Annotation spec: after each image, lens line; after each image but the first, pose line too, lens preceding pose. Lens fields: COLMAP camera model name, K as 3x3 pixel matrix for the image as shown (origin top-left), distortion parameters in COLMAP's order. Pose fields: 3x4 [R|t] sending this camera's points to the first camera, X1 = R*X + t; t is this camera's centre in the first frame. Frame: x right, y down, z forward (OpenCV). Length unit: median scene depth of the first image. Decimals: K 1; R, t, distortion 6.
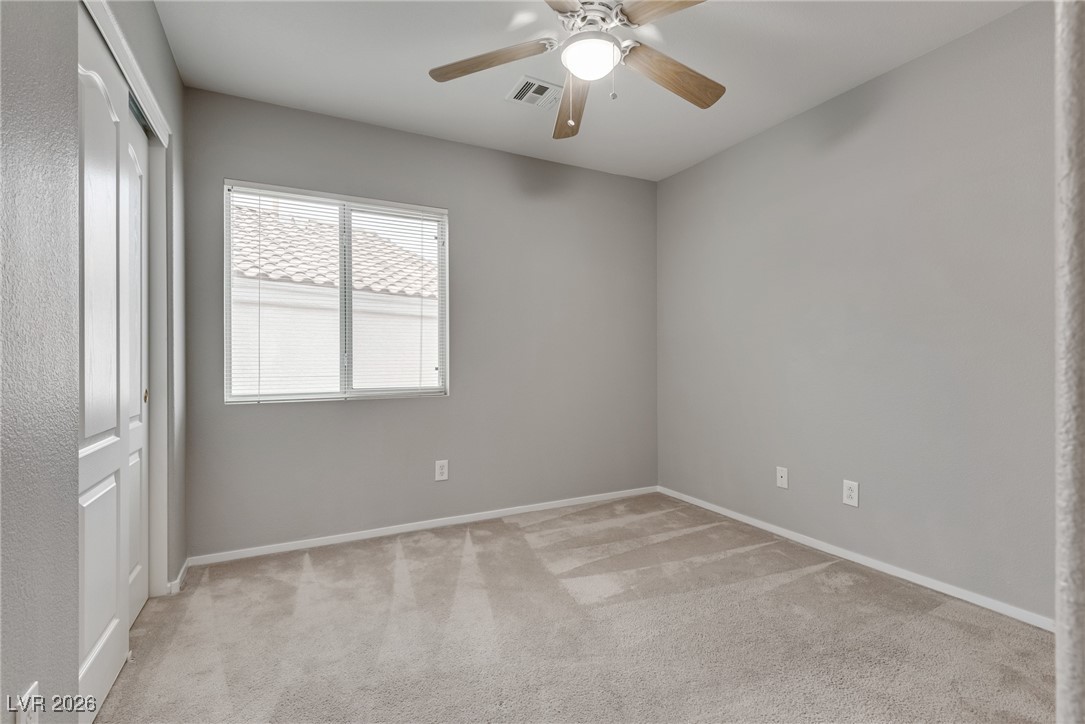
lens RADIAL K [[498.3, 0, 542.5], [0, 498.3, 362.0], [0, 0, 1]] dist [0.001276, 0.000155]
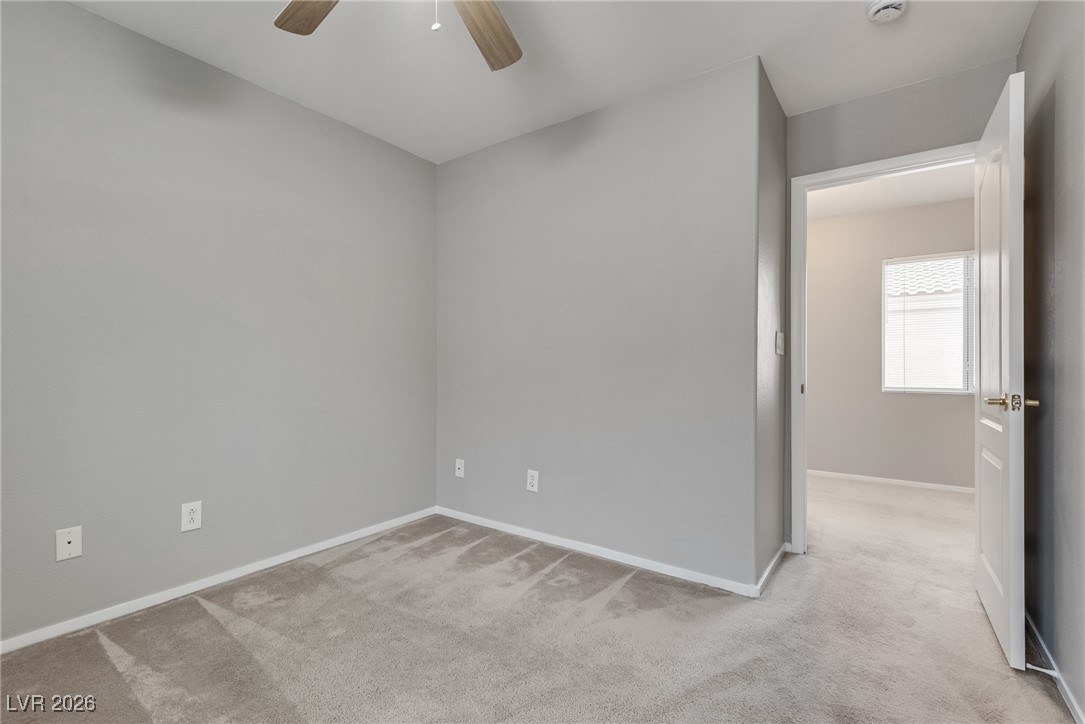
lens RADIAL K [[498.3, 0, 542.5], [0, 498.3, 362.0], [0, 0, 1]] dist [0.001276, 0.000155]
pose [[-0.466517, 0.000764, 0.884512, -0.528747], [0.001563, 0.999999, -0.000039, -0.008086], [-0.884511, 0.001364, -0.466517, 1.020277]]
